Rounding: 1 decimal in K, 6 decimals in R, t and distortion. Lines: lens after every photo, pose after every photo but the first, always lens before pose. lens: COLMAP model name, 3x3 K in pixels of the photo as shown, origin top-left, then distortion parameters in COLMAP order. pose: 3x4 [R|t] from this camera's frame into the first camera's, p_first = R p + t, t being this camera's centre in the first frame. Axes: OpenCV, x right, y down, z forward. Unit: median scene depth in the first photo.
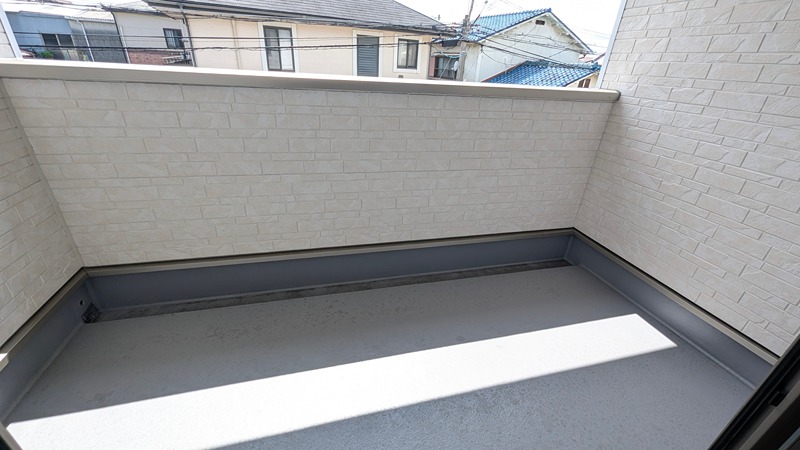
lens RADIAL K [[330.9, 0, 403.3], [0, 330.9, 228.4], [0, 0, 1]] dist [0.001532, -0.000048]
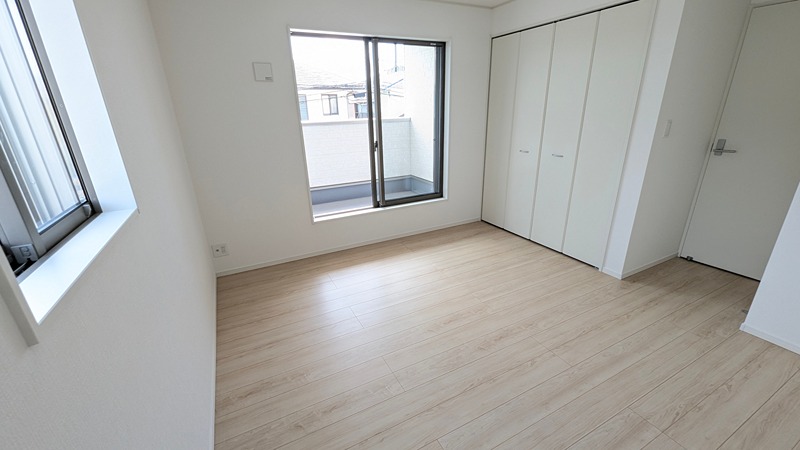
lens RADIAL K [[330.9, 0, 403.3], [0, 330.9, 228.4], [0, 0, 1]] dist [0.001532, -0.000048]
pose [[0.974799, -0.146398, 0.168330, 0.003796], [0.164226, 0.981610, -0.097317, 0.143358], [-0.150988, 0.122509, 0.980915, -0.300623]]
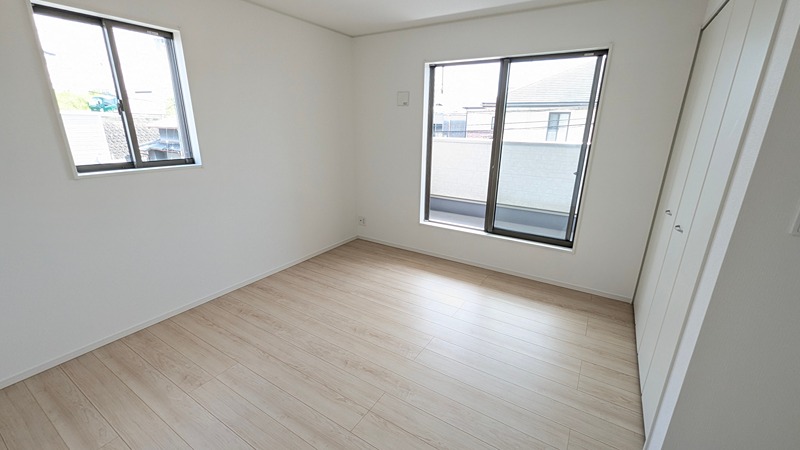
lens RADIAL K [[329.3, 0, 403.4], [0, 329.3, 229.6], [0, 0, 1]] dist [-0.011681, -0.000113]
pose [[0.676027, 0.178792, -0.714858, 0.234482], [-0.311547, 0.948496, -0.057398, 0.124976], [0.667777, 0.261514, 0.696910, -0.240339]]
